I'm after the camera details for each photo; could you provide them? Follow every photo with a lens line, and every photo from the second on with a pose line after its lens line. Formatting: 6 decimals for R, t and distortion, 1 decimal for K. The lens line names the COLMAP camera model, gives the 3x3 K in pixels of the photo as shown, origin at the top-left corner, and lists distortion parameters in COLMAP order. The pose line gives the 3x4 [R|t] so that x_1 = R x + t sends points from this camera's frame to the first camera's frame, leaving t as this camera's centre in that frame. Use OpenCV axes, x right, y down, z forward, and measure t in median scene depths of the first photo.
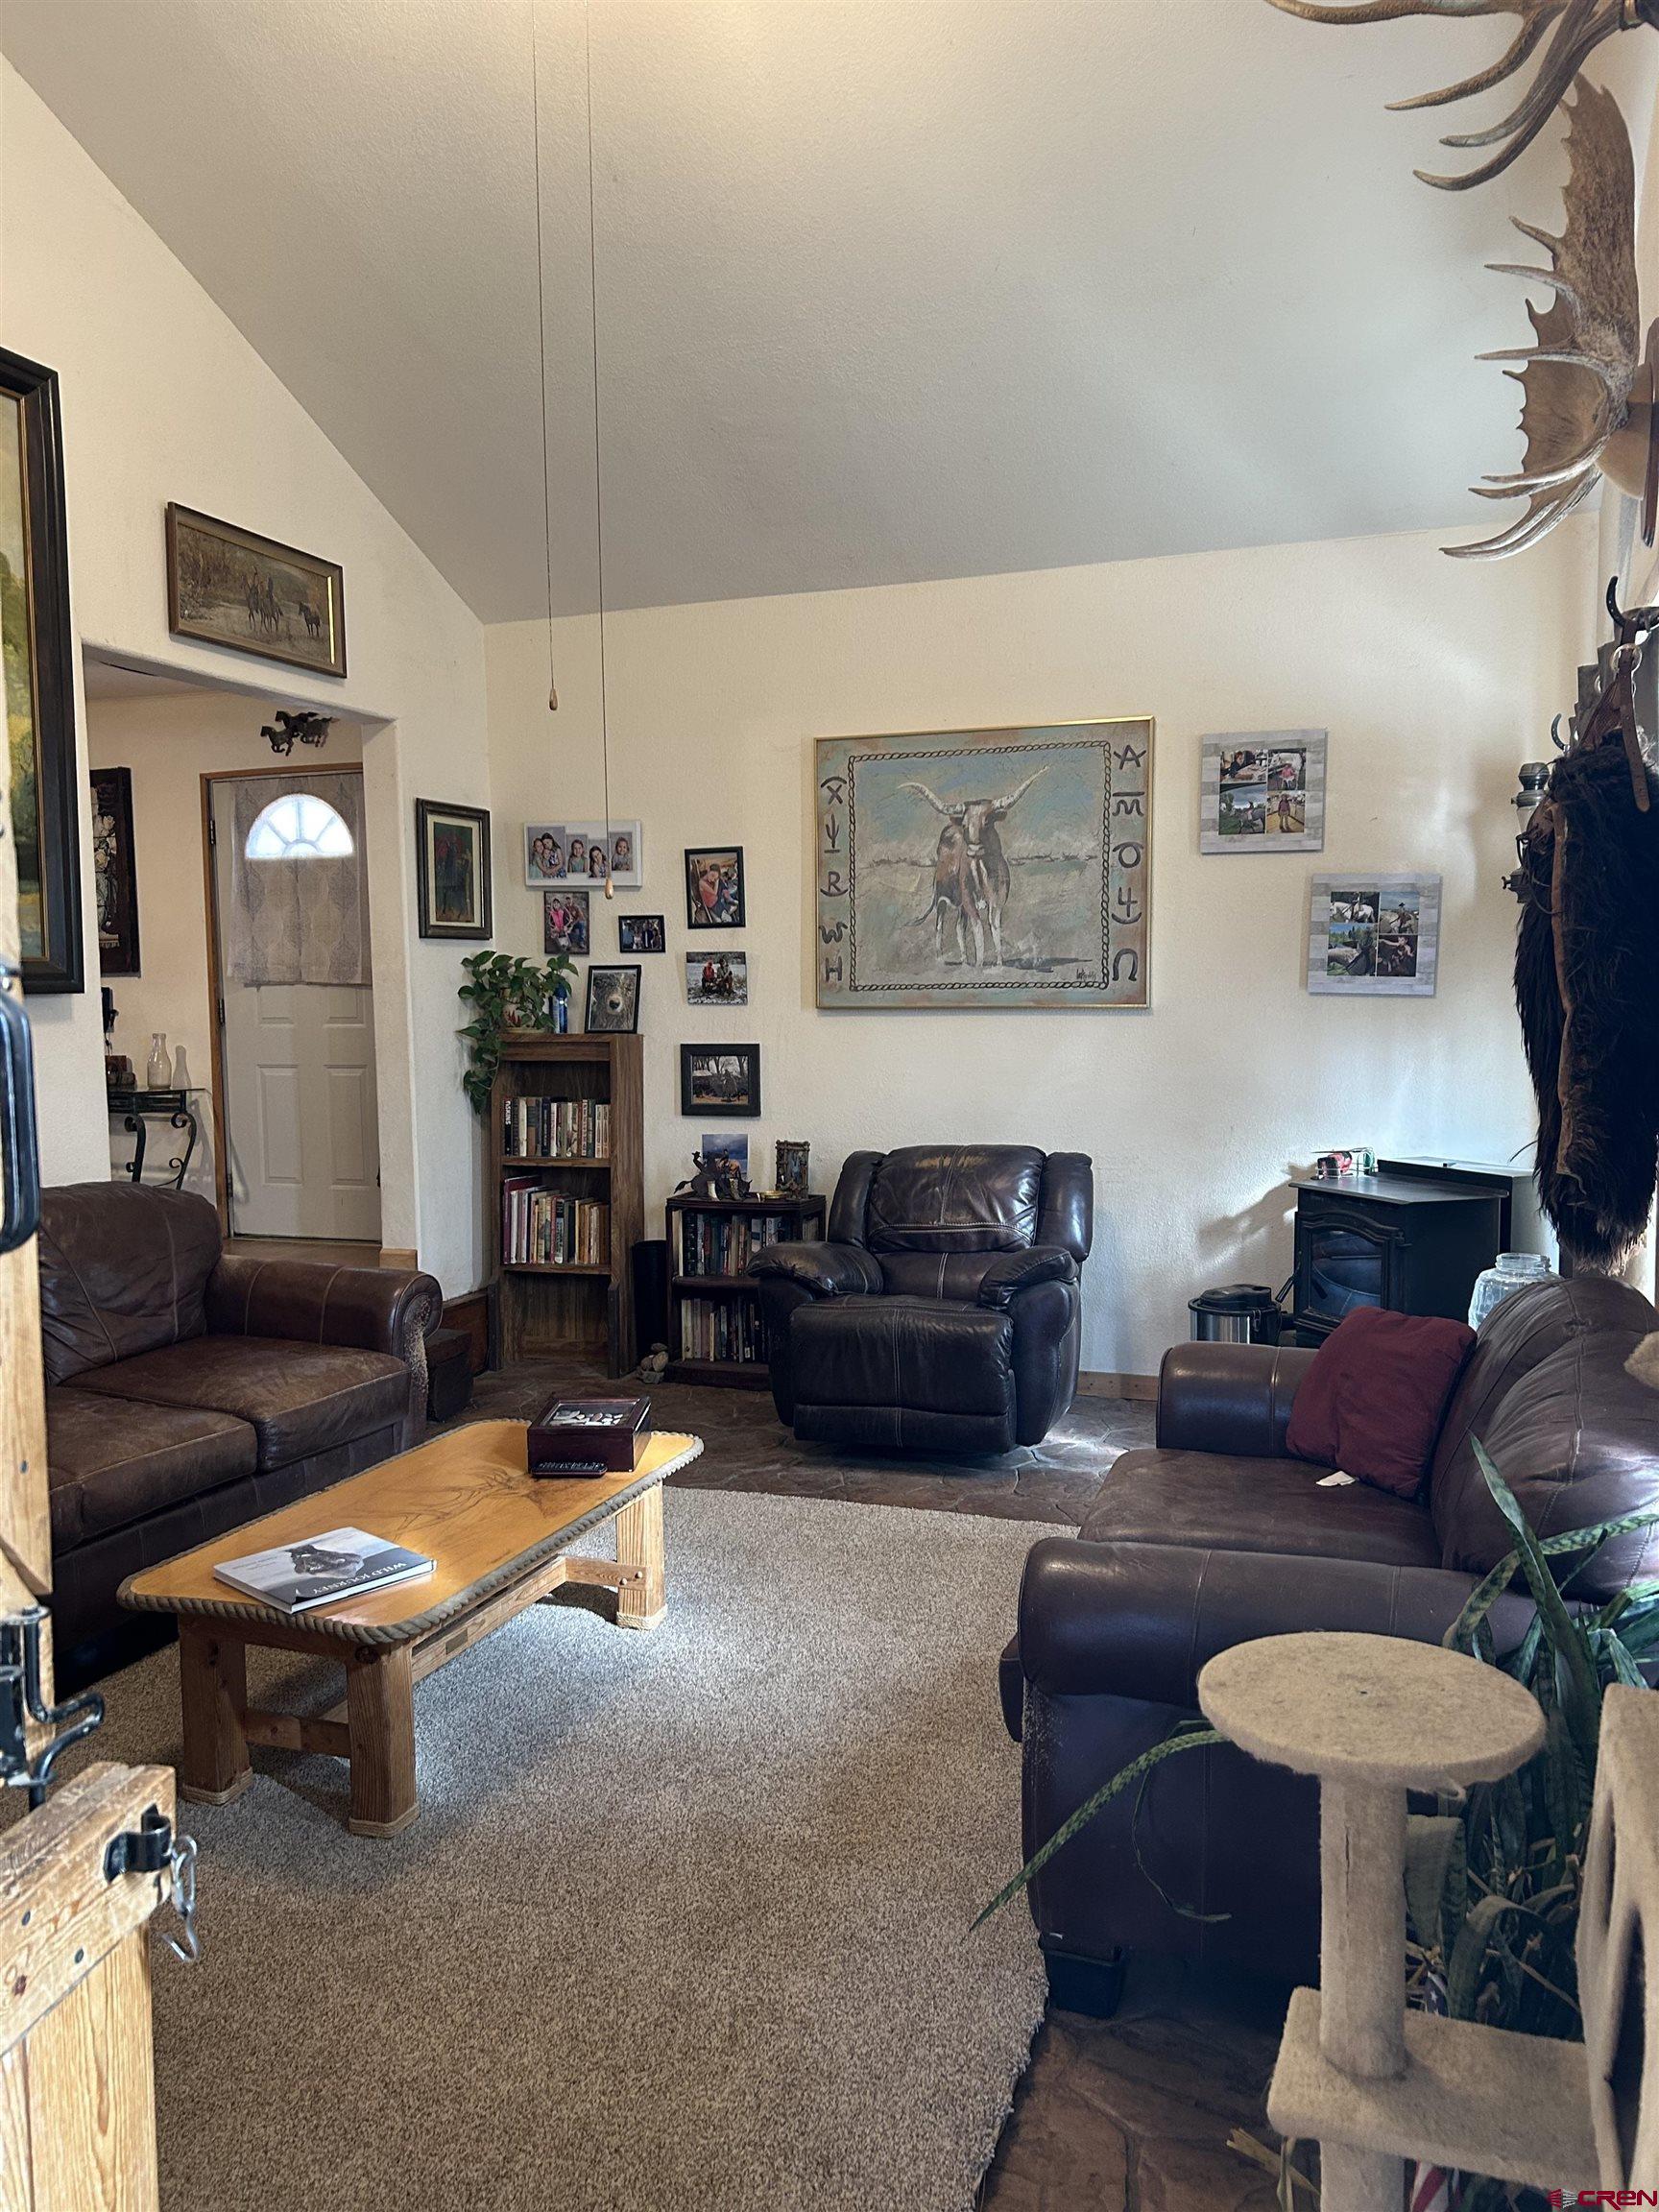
lens RADIAL K [[1656.9, 0, 824.7], [0, 1656.9, 1109.7], [0, 0, 1]] dist [0.059918, -0.061564]
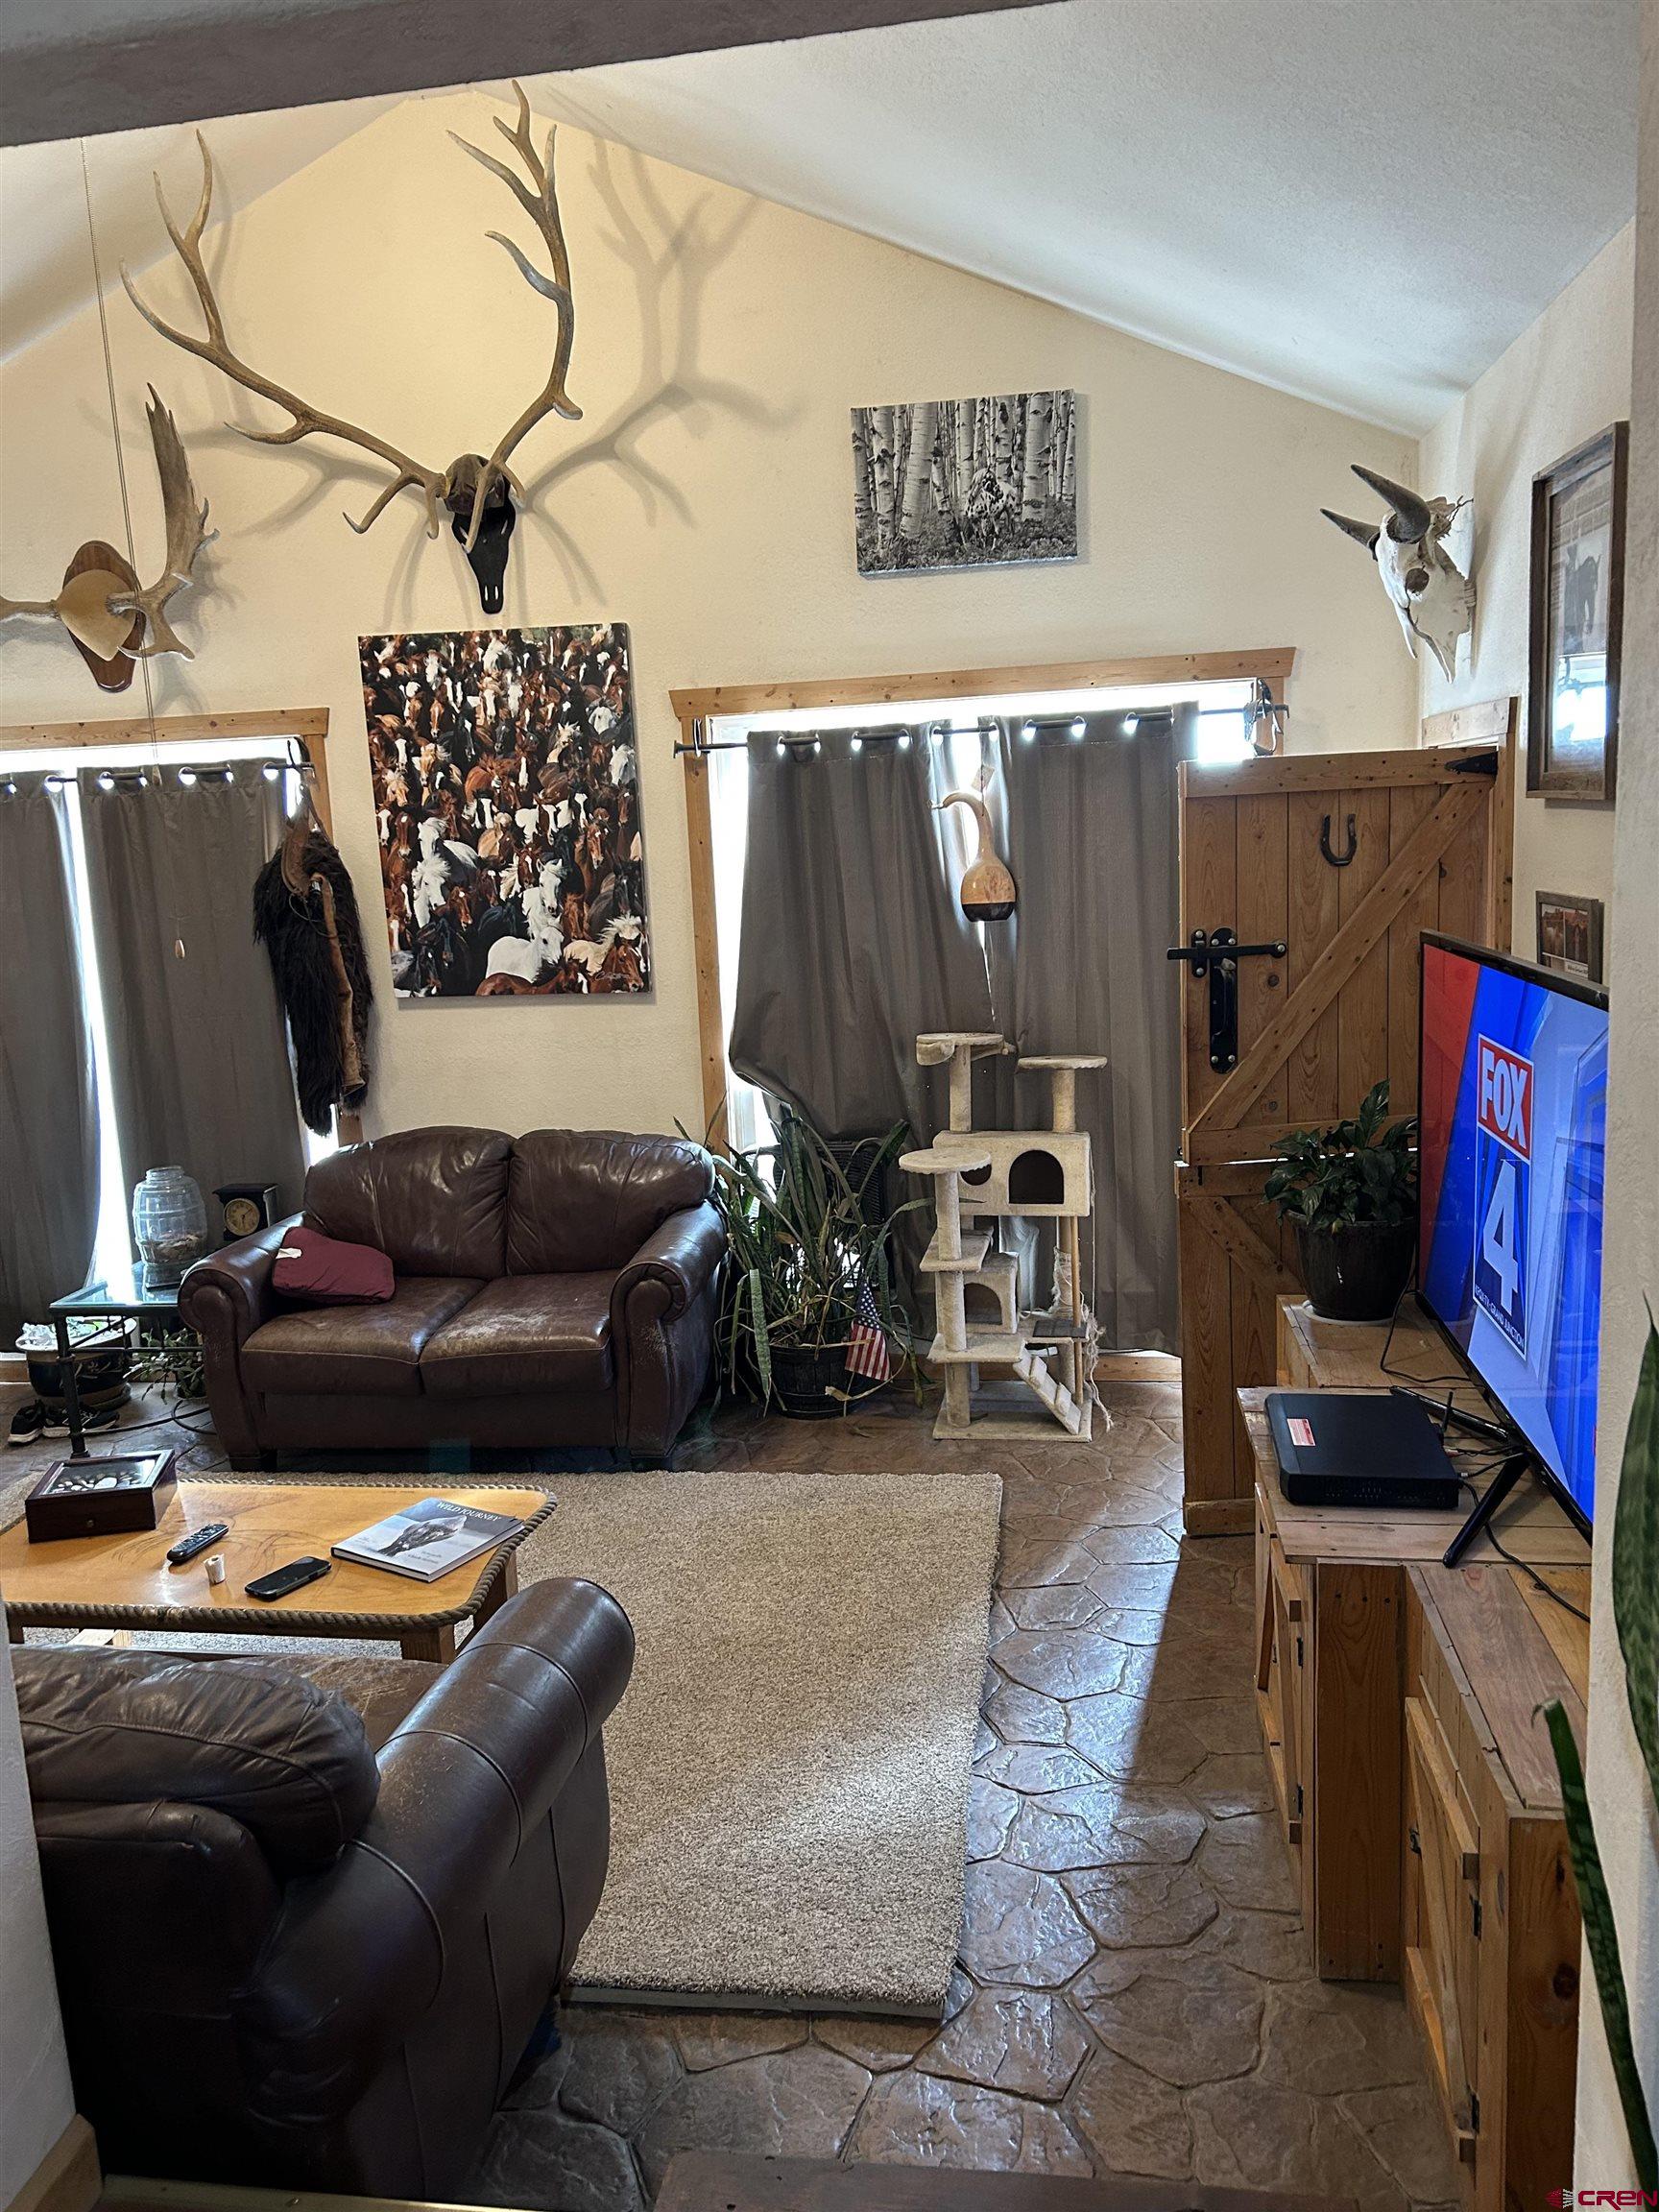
lens RADIAL K [[1656.9, 0, 830.3], [0, 1656.9, 1103.6], [0, 0, 1]] dist [0.059918, -0.061564]
pose [[-0.198222, -0.141133, 0.969943, -1.447695], [0.131332, 0.976831, 0.168975, -0.183277], [-0.971319, 0.160879, -0.175094, 0.883429]]
